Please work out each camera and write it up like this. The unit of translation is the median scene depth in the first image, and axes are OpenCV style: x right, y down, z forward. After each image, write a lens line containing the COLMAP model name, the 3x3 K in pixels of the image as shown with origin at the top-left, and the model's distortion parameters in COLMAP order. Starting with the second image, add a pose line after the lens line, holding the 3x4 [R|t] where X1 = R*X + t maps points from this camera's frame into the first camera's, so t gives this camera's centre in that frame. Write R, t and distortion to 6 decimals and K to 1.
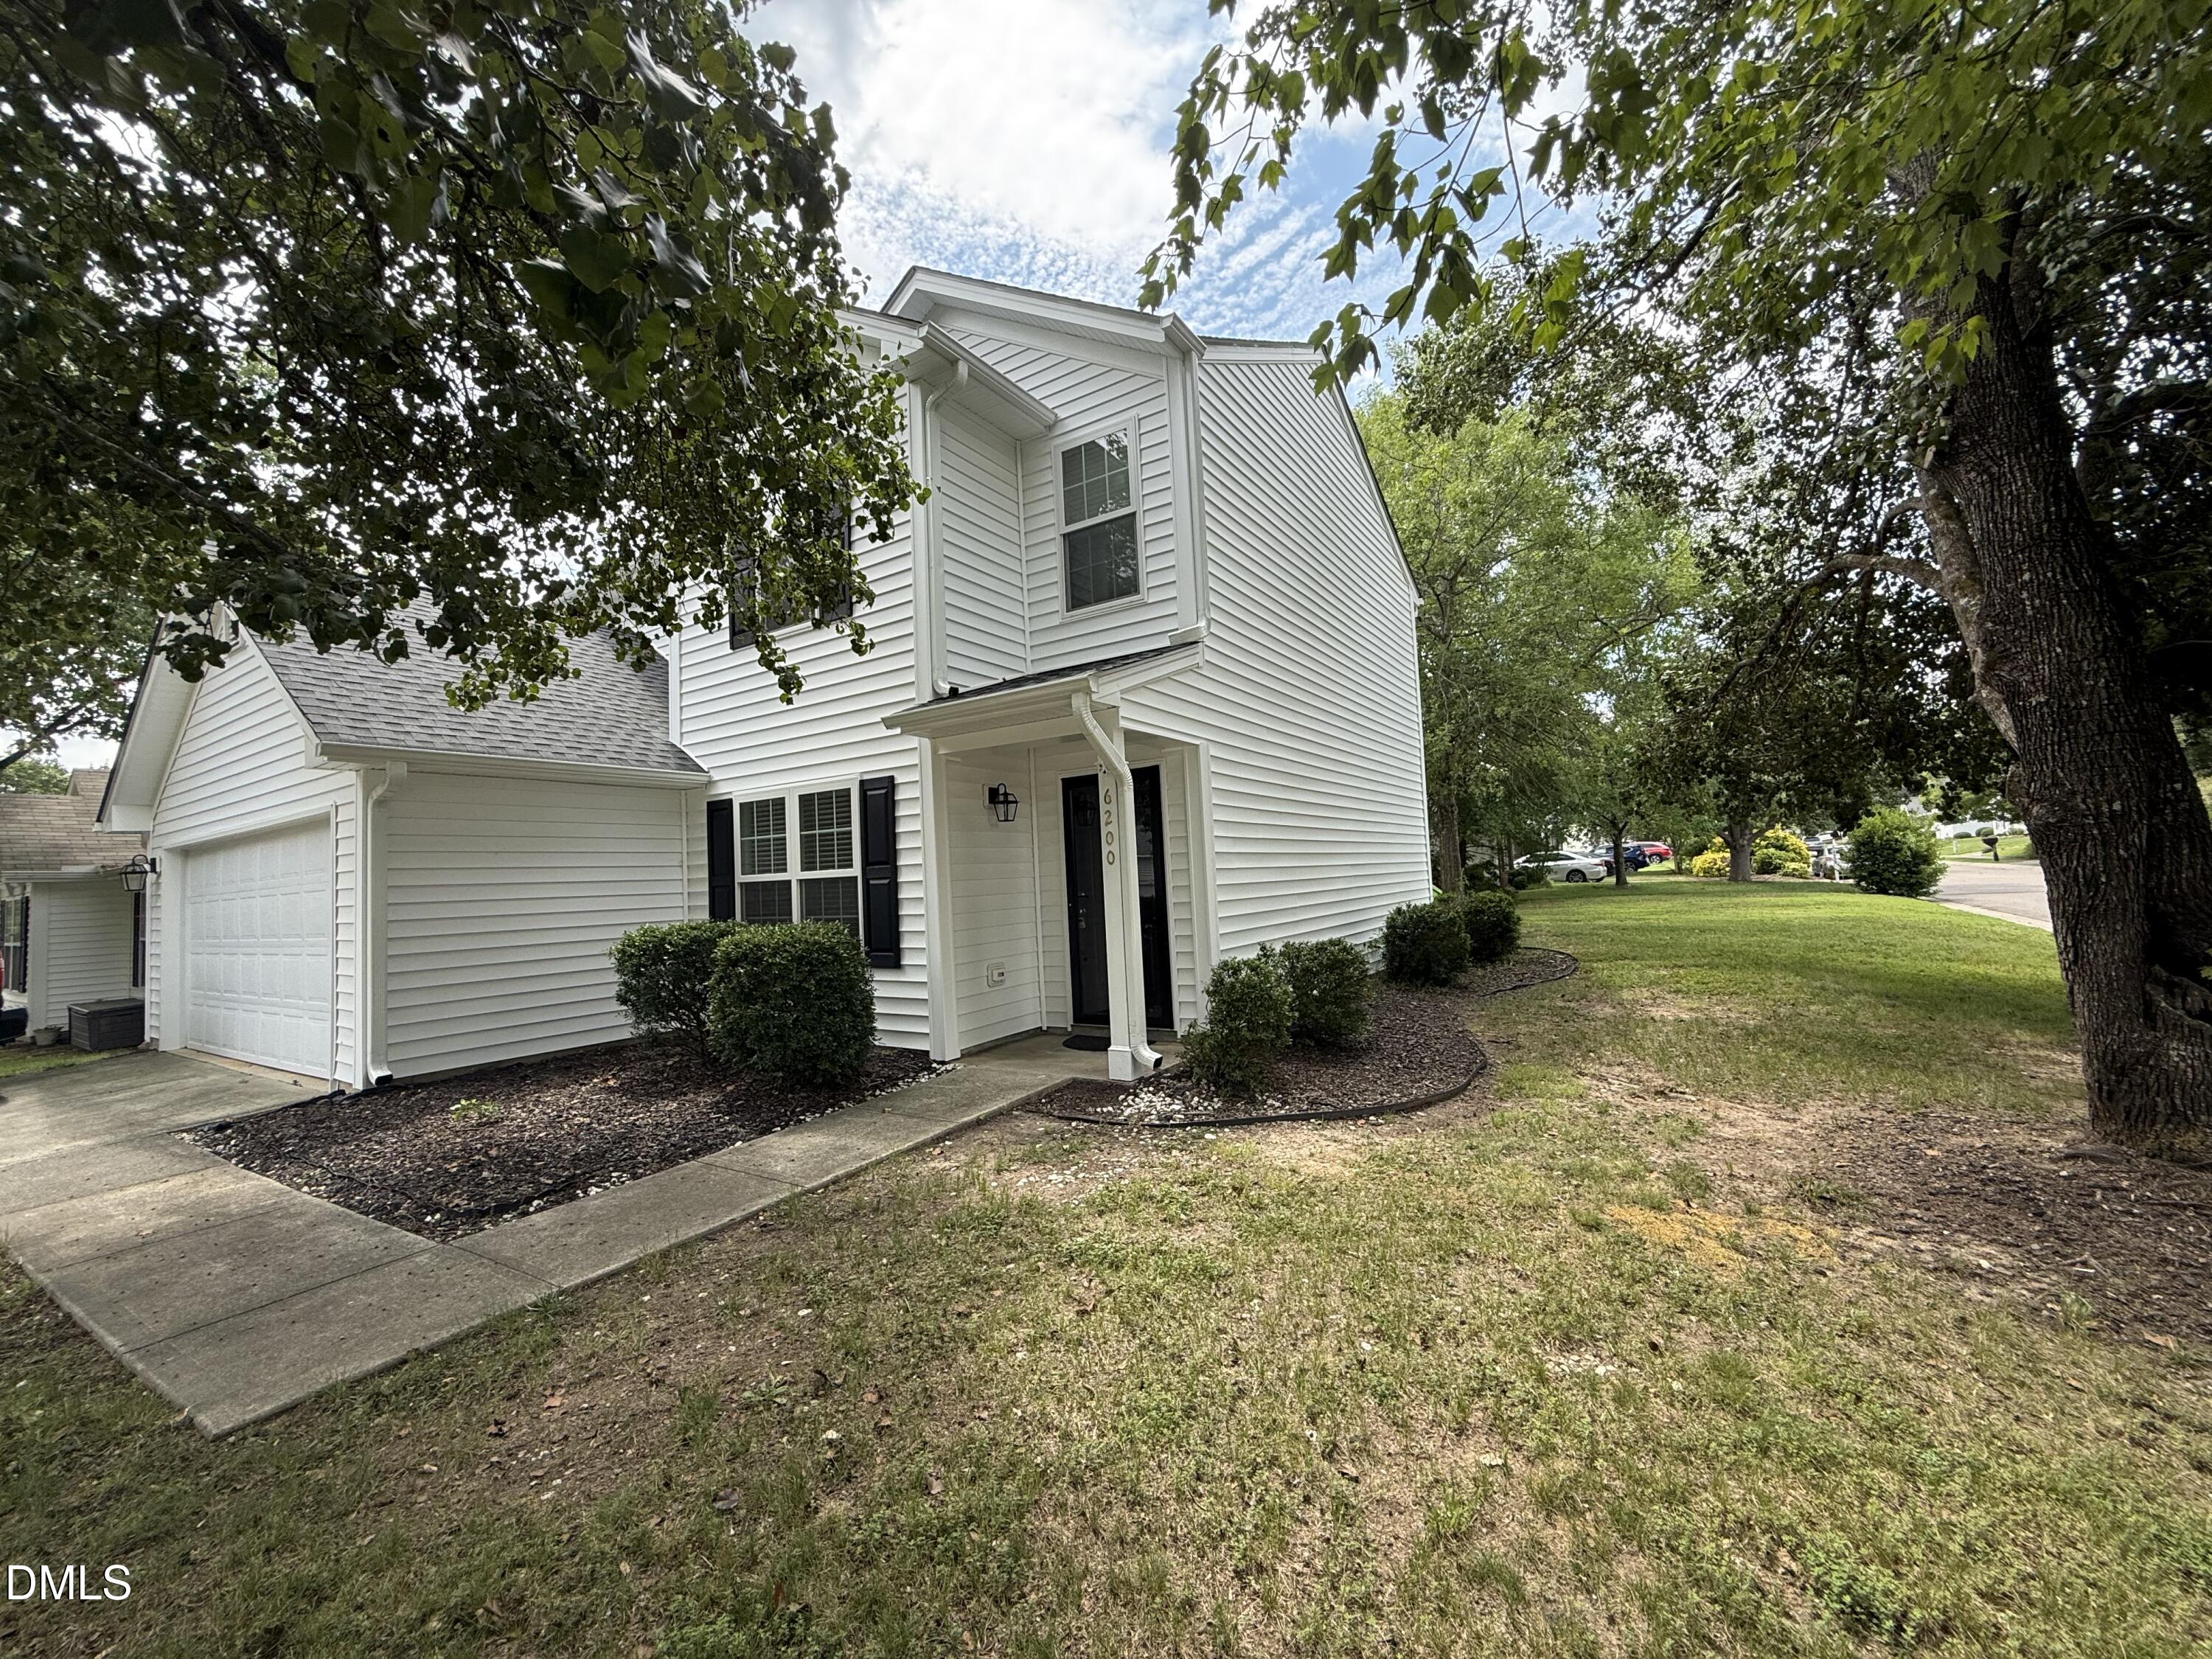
lens RADIAL K [[882.3, 0, 1092.5], [0, 882.3, 828.0], [0, 0, 1]] dist [-0.000571, 0.000018]
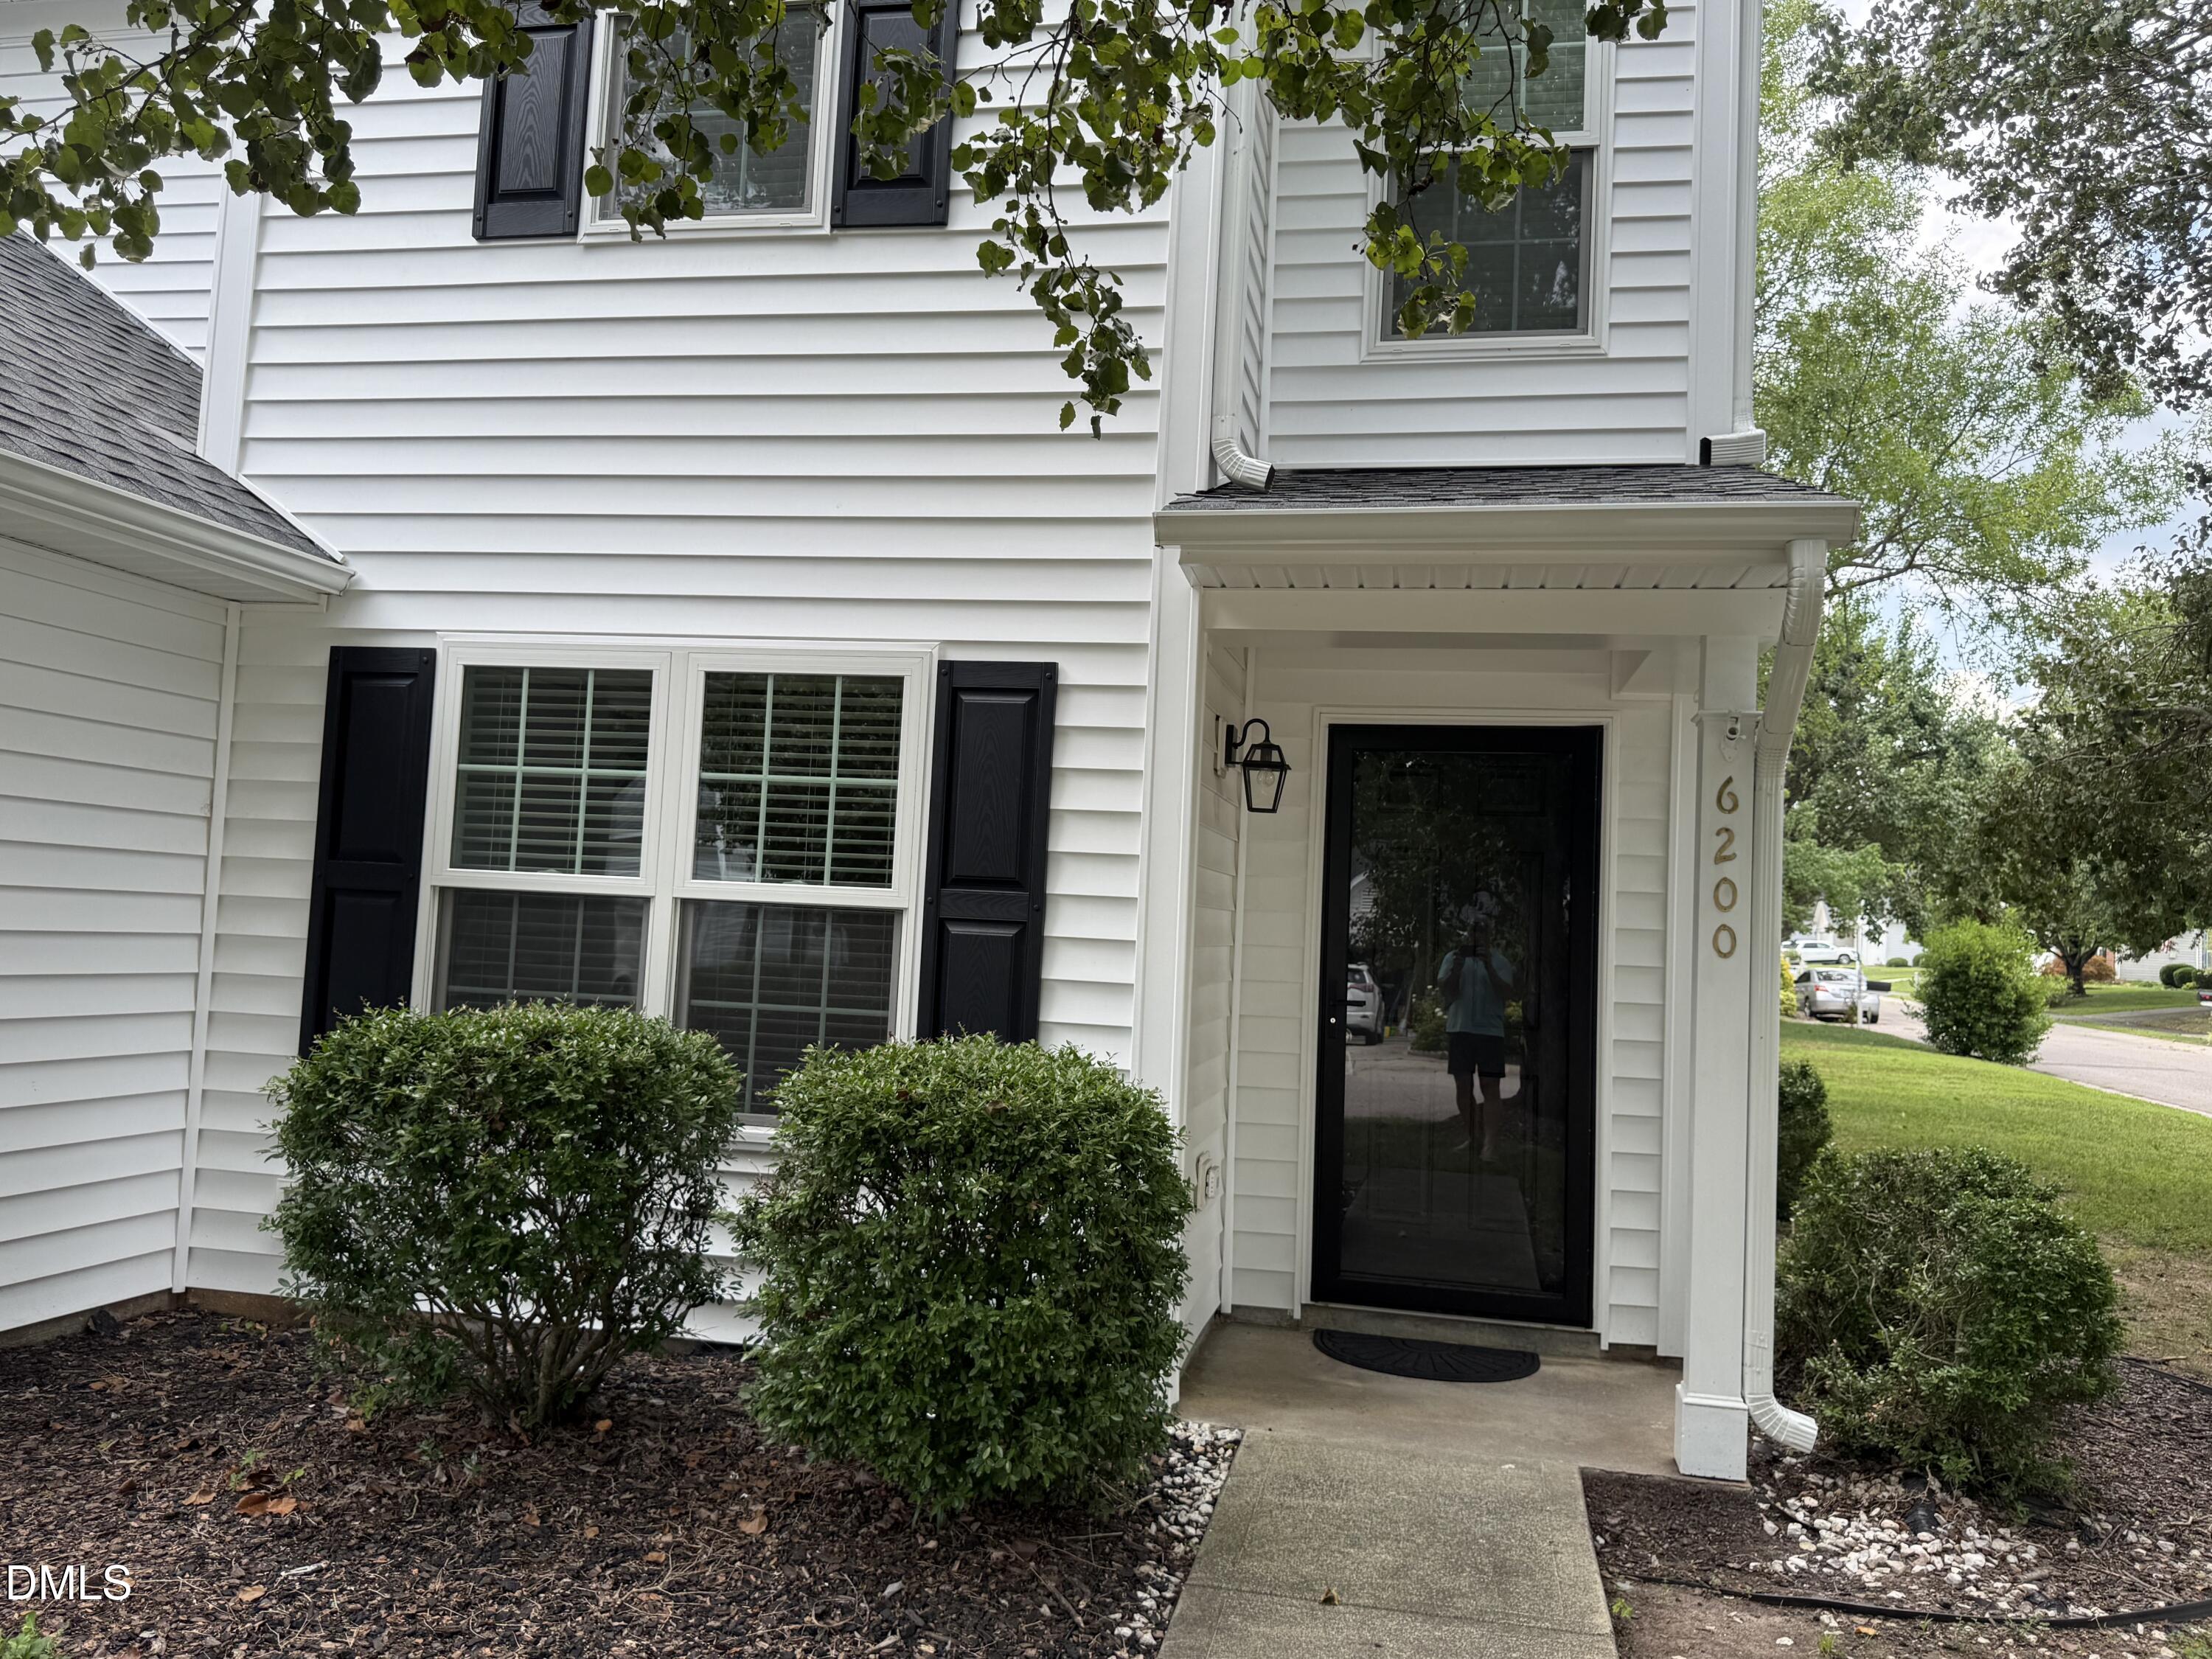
lens RADIAL K [[1704.7, 0, 1106.0], [0, 1704.7, 829.5], [0, 0, 1]] dist [0.040425, -0.003068]
pose [[0.925806, 0.112510, 0.360868, -0.447308], [-0.113311, 0.993378, -0.019013, 0.024089], [-0.360617, -0.023288, 0.932423, 0.279140]]
